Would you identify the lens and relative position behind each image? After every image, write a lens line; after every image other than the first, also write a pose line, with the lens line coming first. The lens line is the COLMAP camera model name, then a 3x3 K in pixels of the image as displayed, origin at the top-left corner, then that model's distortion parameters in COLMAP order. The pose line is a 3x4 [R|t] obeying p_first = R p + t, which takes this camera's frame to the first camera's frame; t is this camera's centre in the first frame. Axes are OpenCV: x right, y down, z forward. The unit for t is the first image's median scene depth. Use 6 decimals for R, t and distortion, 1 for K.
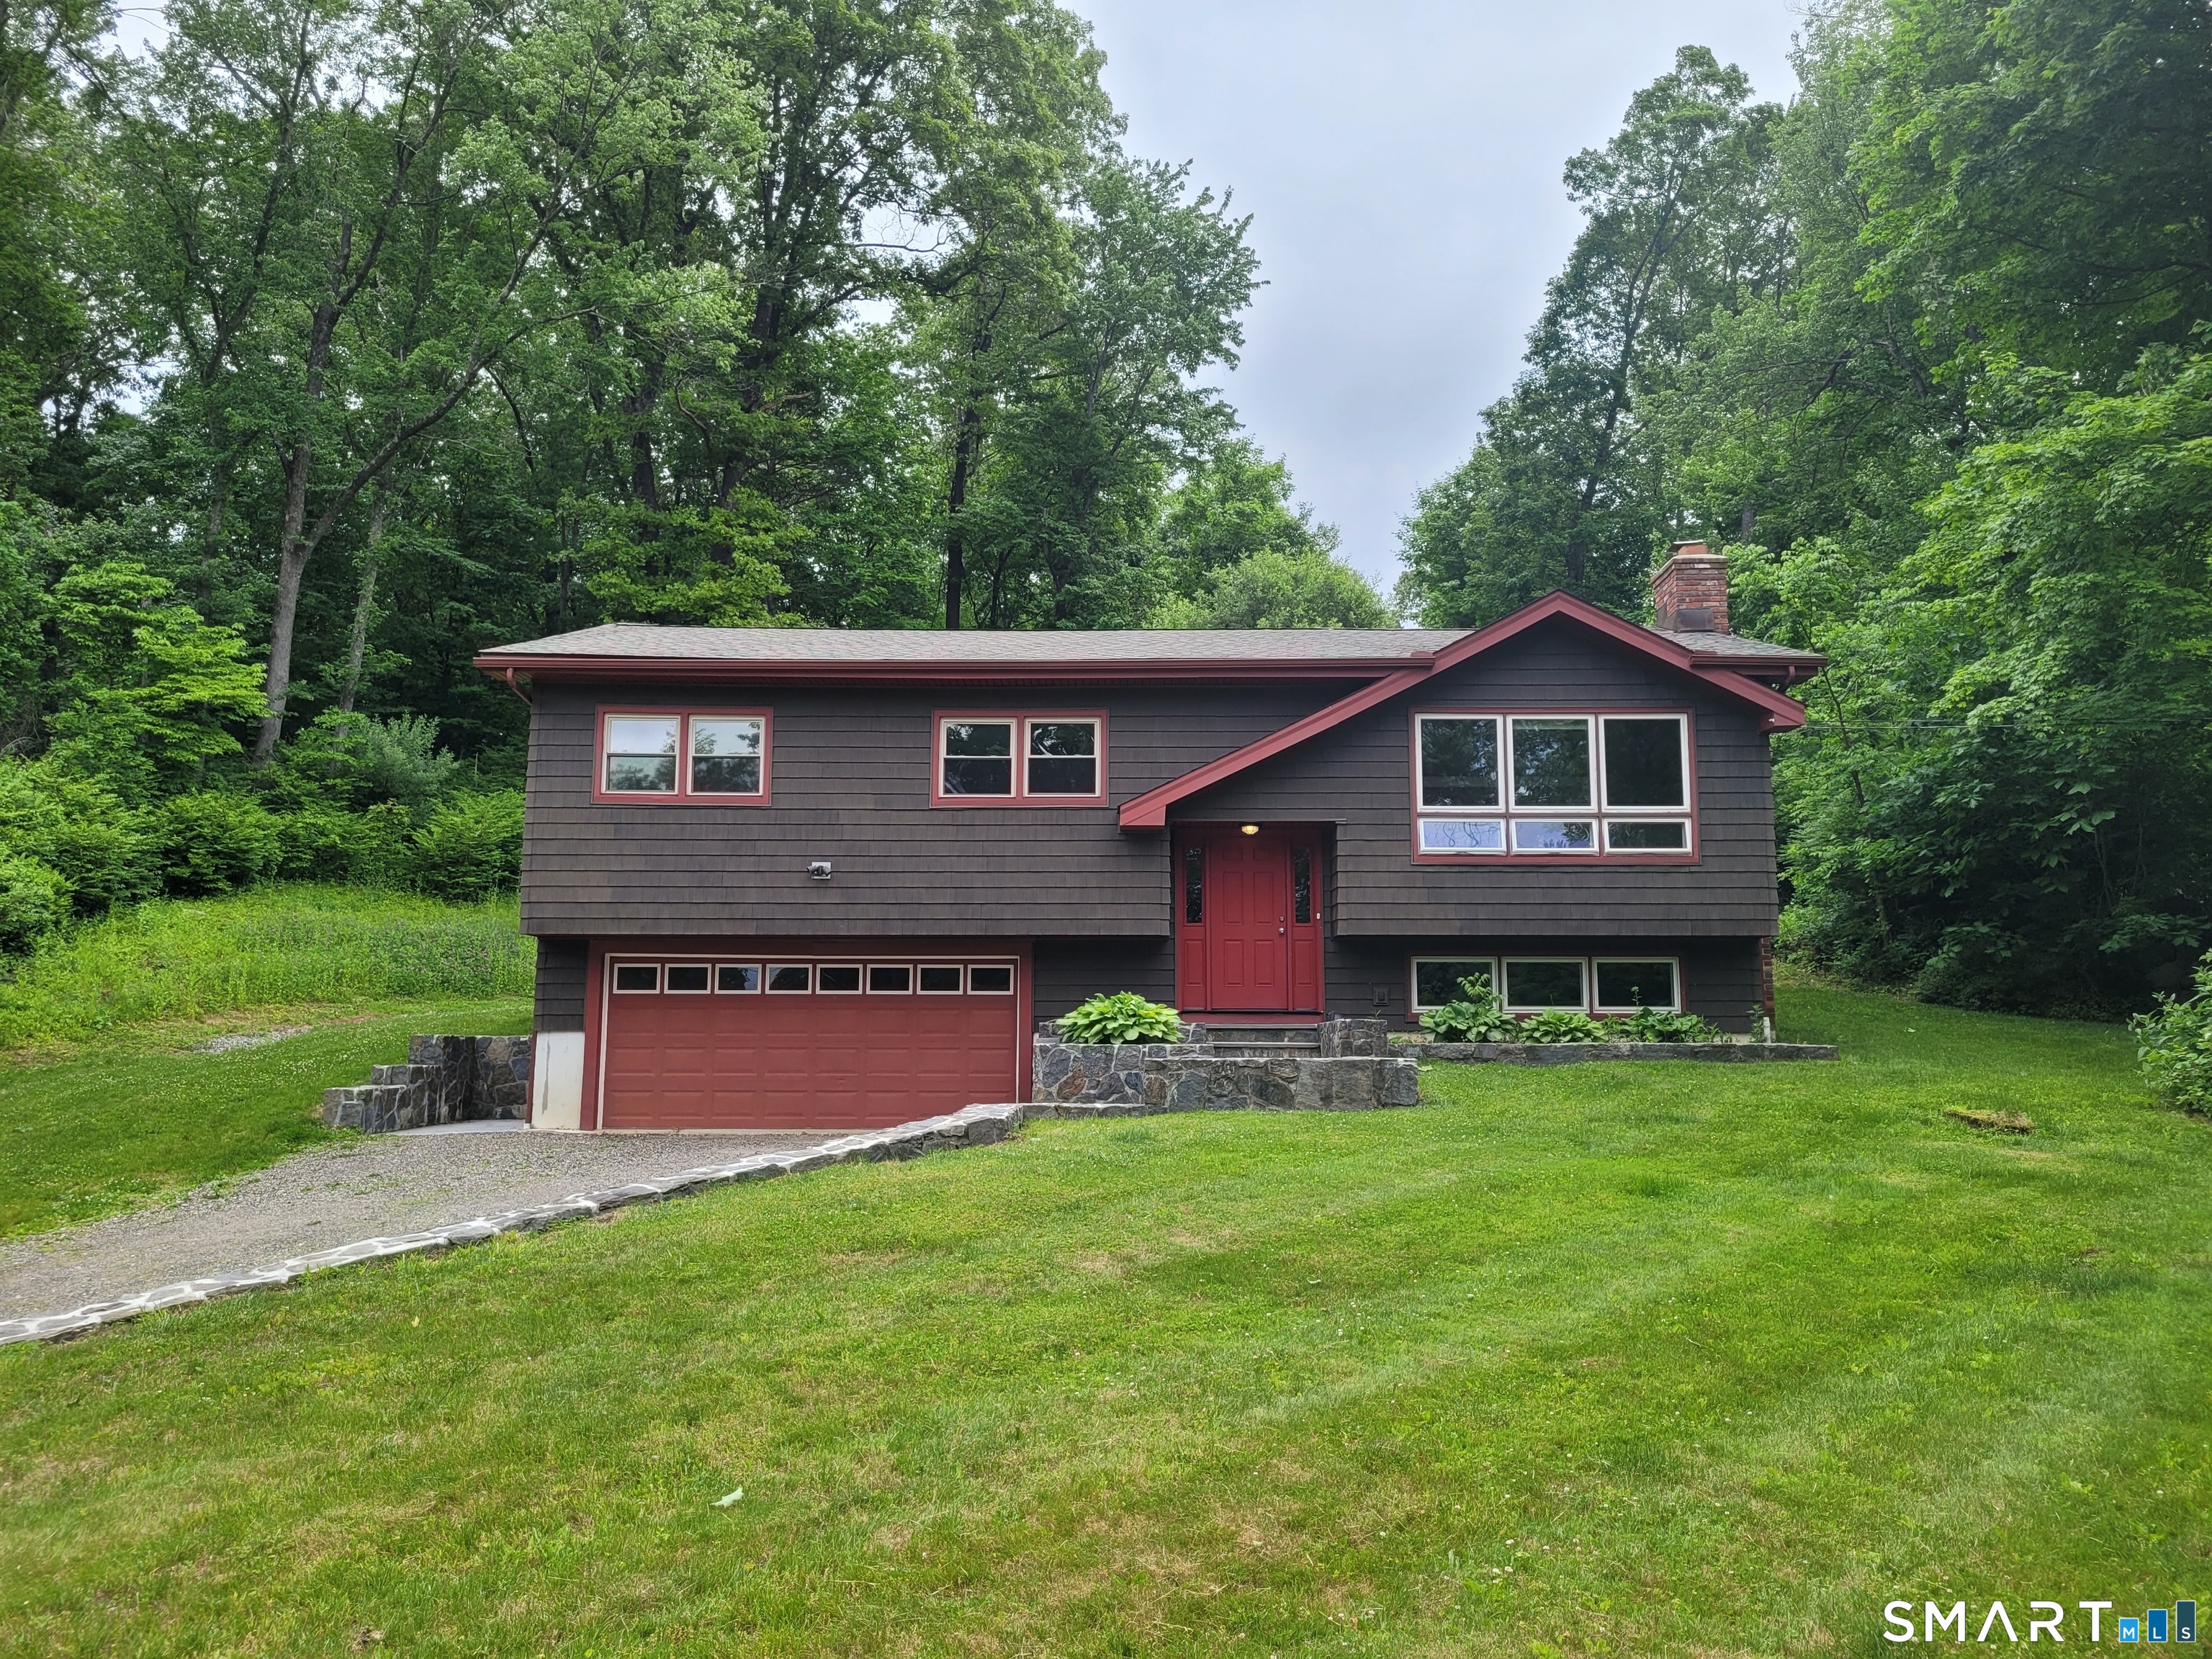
lens RADIAL K [[1652.9, 0, 1112.3], [0, 1652.9, 833.1], [0, 0, 1]] dist [0.033580, -0.012801]
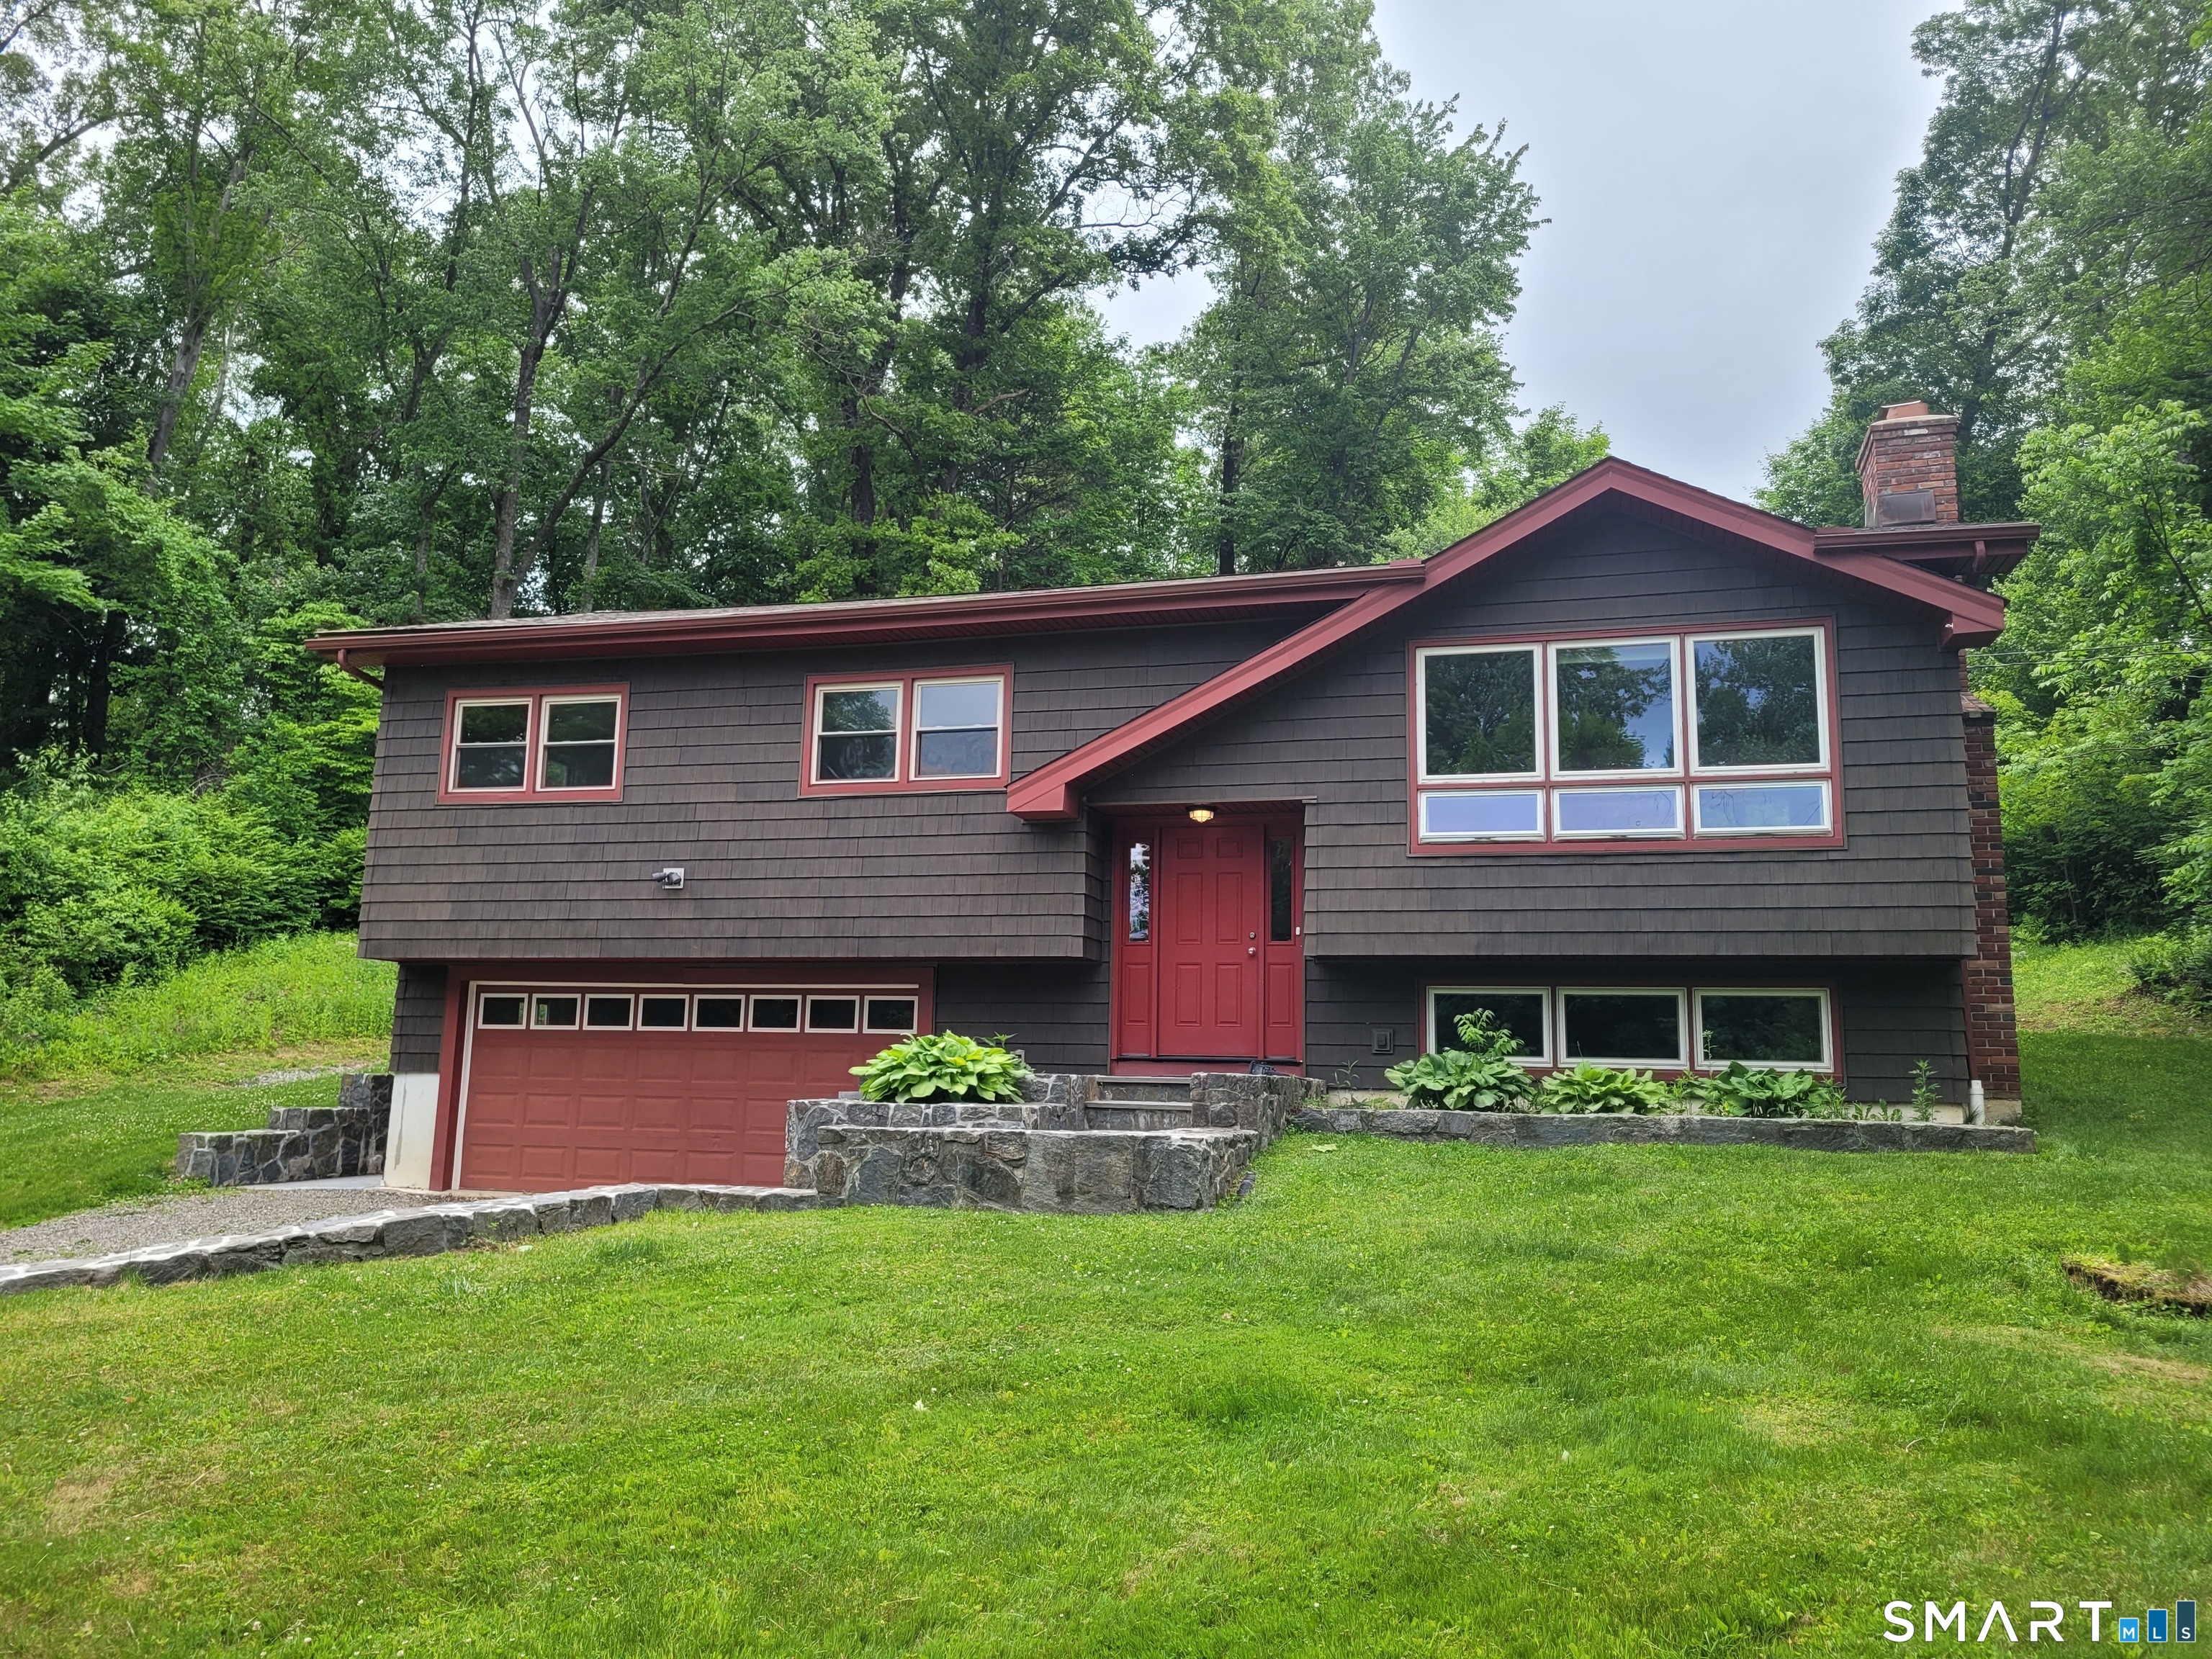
lens RADIAL K [[1652.9, 0, 1098.4], [0, 1652.9, 821.0], [0, 0, 1]] dist [0.033580, -0.012801]
pose [[0.962531, -0.025165, -0.270002, 0.241246], [0.016351, 0.999259, -0.034845, 0.025735], [0.270679, 0.029124, 0.962229, 0.268603]]
